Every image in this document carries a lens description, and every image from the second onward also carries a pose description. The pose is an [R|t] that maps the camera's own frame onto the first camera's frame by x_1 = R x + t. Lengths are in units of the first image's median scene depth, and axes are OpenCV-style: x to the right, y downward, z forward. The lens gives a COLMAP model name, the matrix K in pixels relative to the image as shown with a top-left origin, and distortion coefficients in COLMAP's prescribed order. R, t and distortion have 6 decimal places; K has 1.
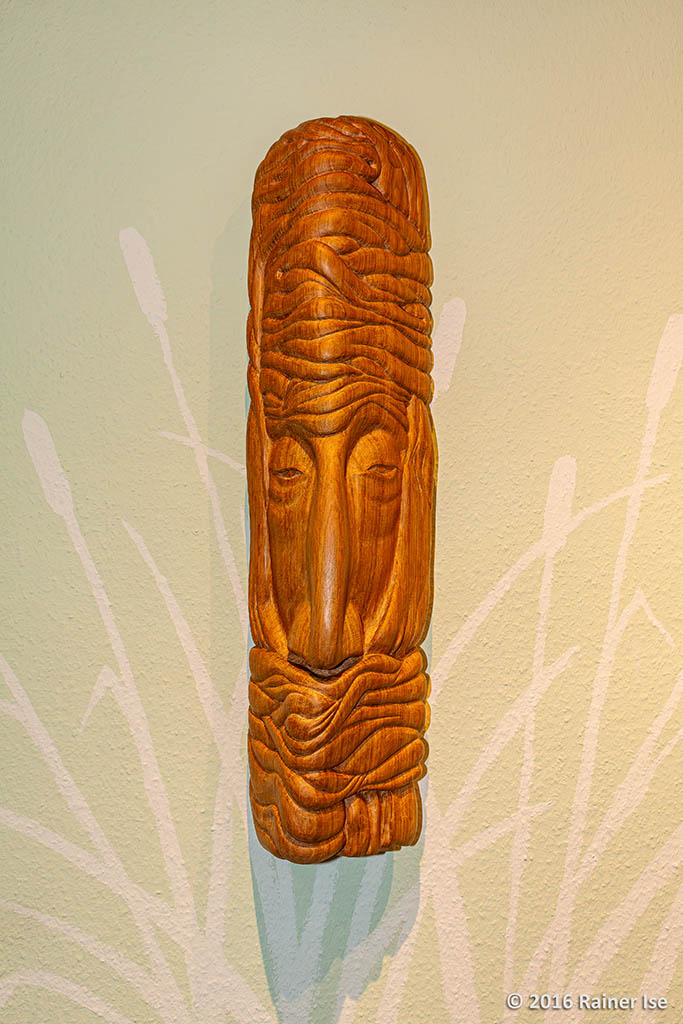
lens RADIAL K [[1353.7, 0, 341.6], [0, 1353.7, 511.6], [0, 0, 1]] dist [0.006764, 0.000000]
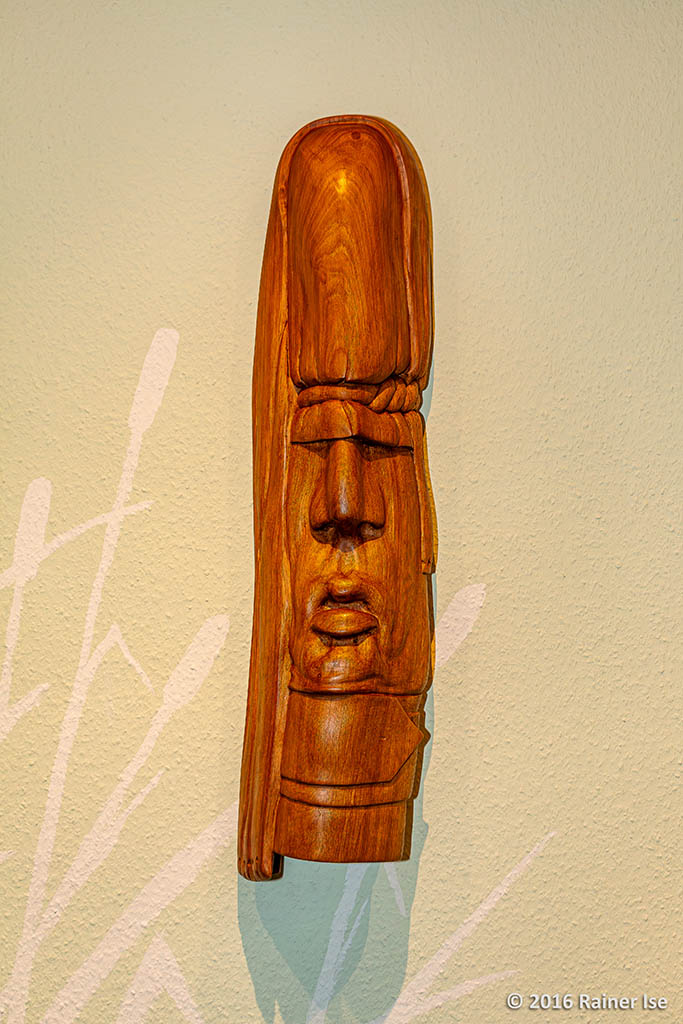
lens RADIAL K [[1353.7, 0, 341.4], [0, 1353.7, 512.3], [0, 0, 1]] dist [0.006764, 0.000000]
pose [[0.998932, 0.030332, -0.034864, 0.404490], [-0.030512, 0.999524, -0.004623, -0.019510], [0.034707, 0.005682, 0.999381, 0.080842]]
